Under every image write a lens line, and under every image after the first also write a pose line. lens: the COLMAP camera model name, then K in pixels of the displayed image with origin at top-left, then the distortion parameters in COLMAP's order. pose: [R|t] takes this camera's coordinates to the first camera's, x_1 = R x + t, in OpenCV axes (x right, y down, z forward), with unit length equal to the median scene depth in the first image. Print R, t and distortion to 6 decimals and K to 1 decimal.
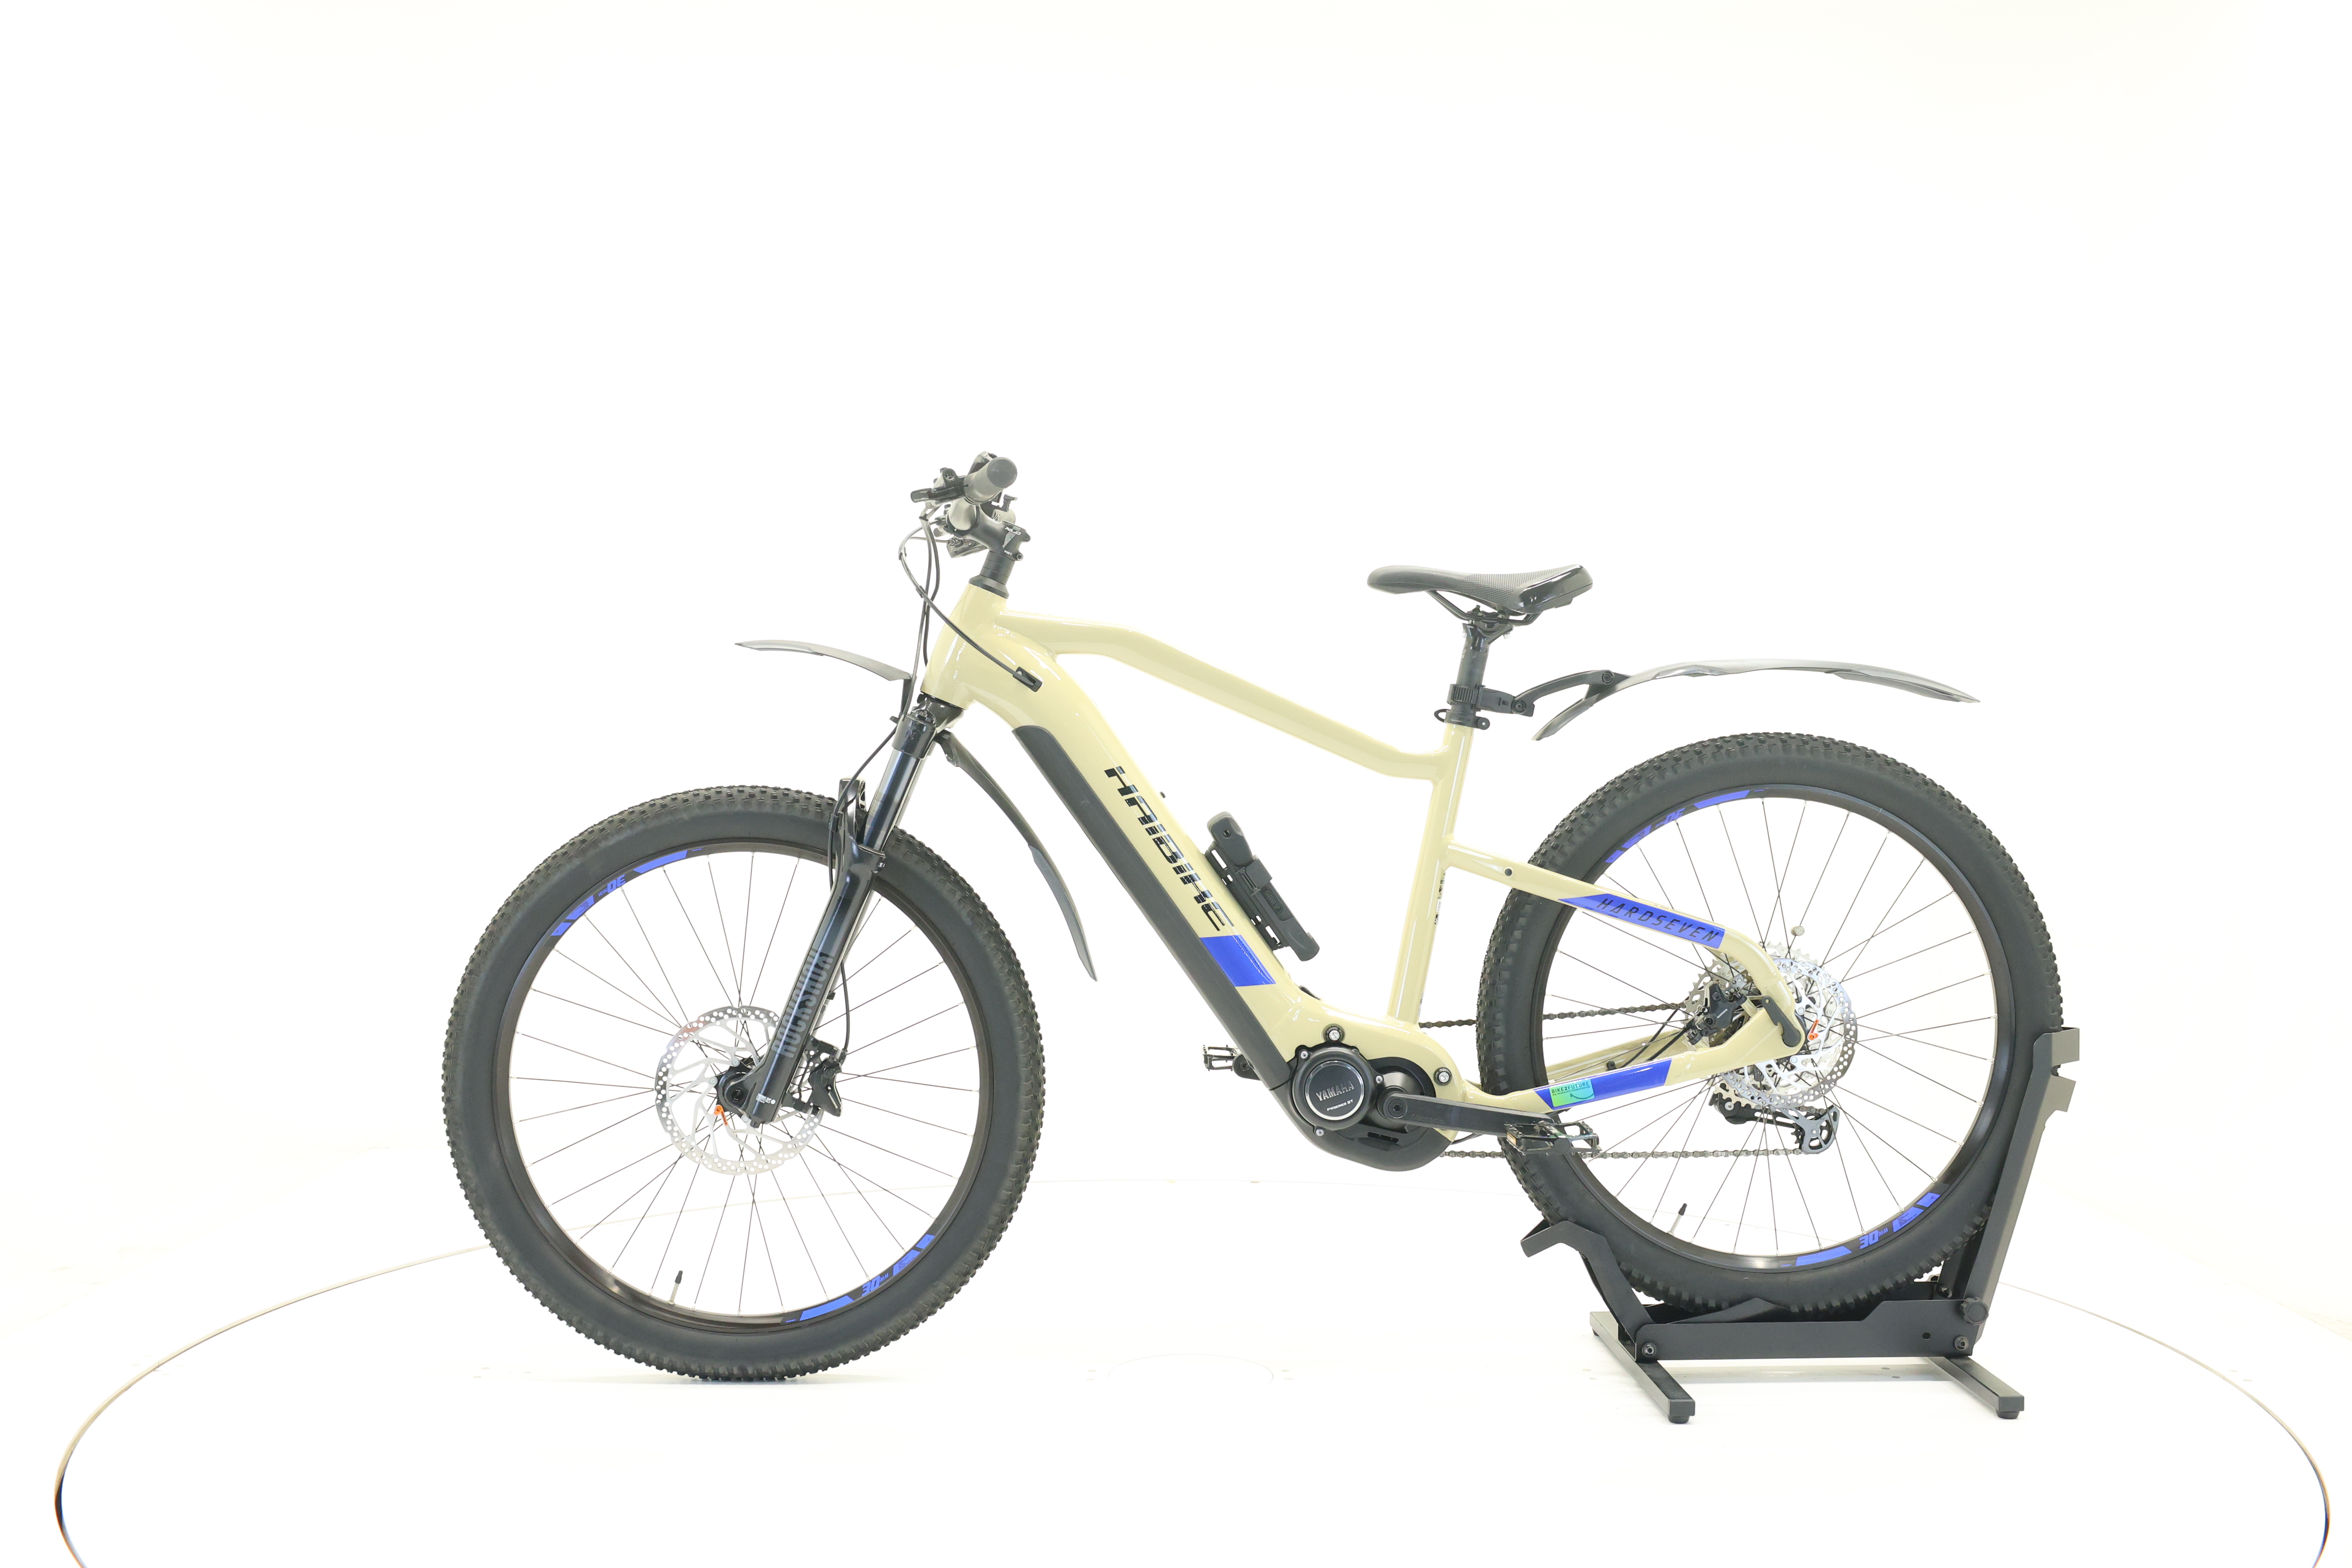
lens RADIAL K [[2488.9, 0, 1177.1], [0, 2488.9, 719.5], [0, 0, 1]] dist [-0.006410, -0.013723]
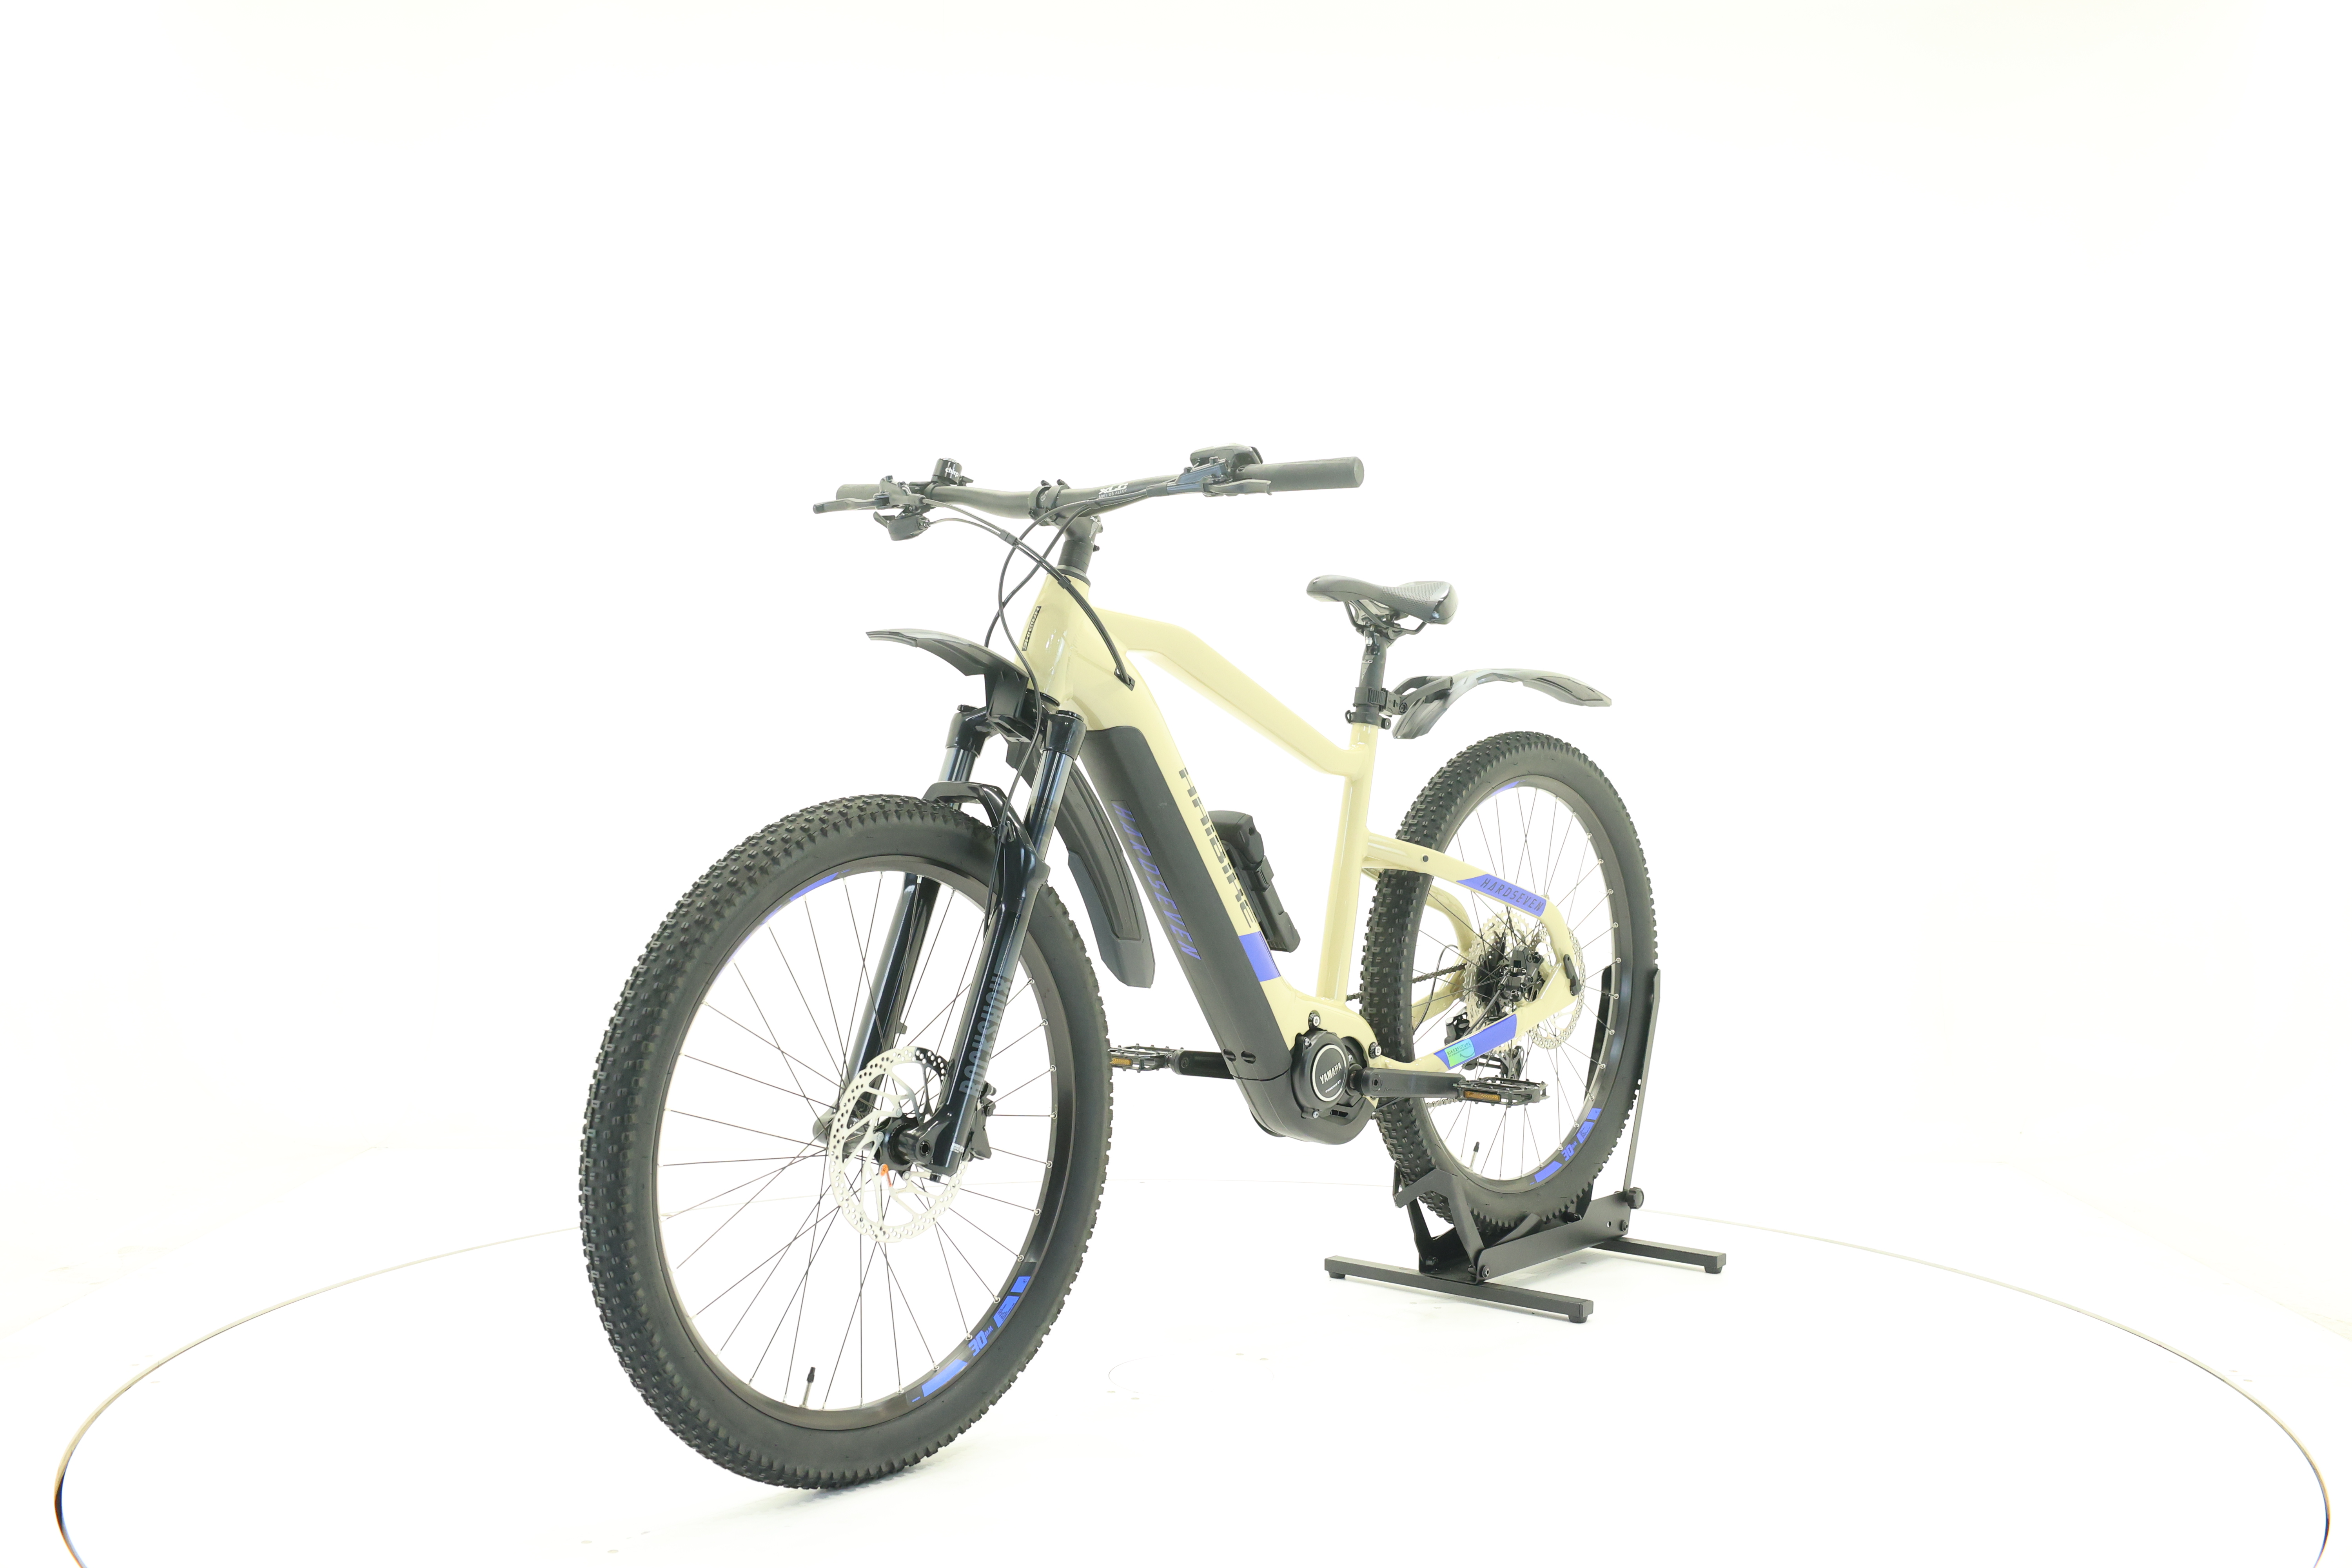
lens RADIAL K [[2488.9, 0, 1177.1], [0, 2488.9, 719.5], [0, 0, 1]] dist [-0.006410, -0.013723]
pose [[0.674920, -0.000758, 0.737891, -0.735919], [-0.009261, 0.999912, 0.009498, -0.009113], [-0.737833, -0.013244, 0.674853, 0.333340]]
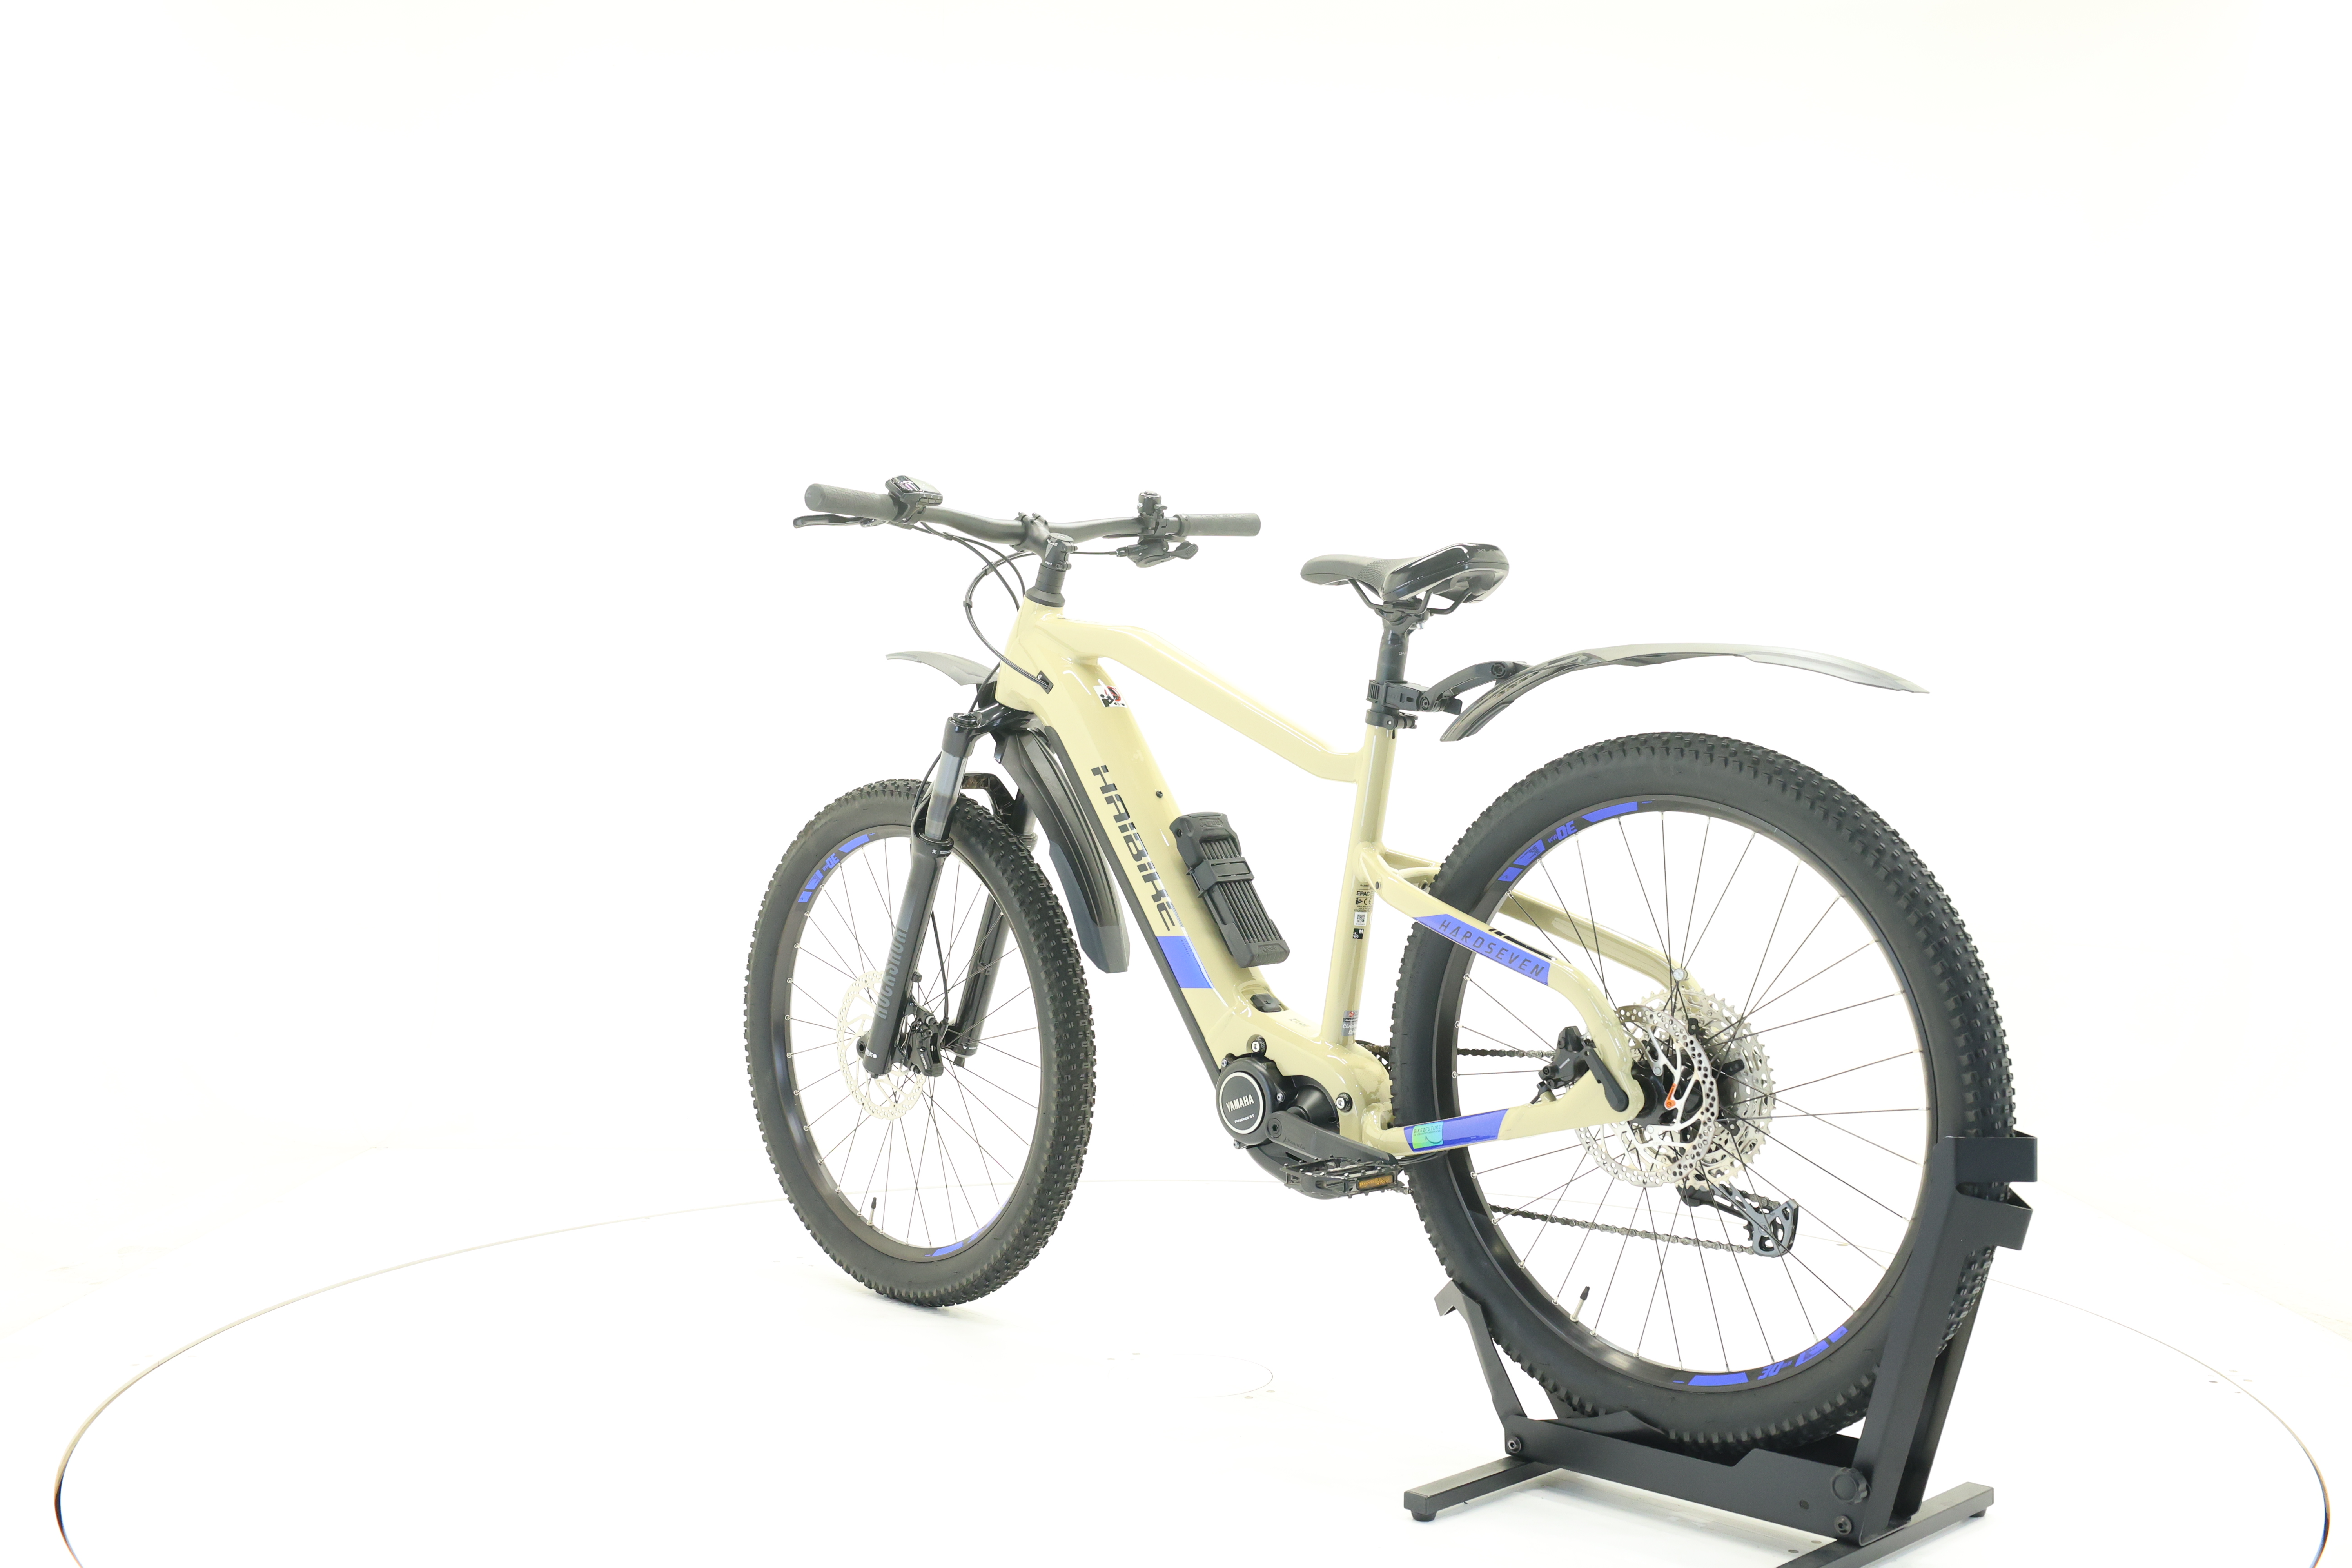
lens RADIAL K [[2453.4, 0, 1176.0], [0, 2453.4, 784.0], [0, 0, 1]] dist [-0.006157, 0.006340]
pose [[0.667909, 0.015607, -0.744080, 0.734065], [-0.000554, 0.999790, 0.020473, 0.005970], [0.744243, -0.013262, 0.667777, 0.340074]]
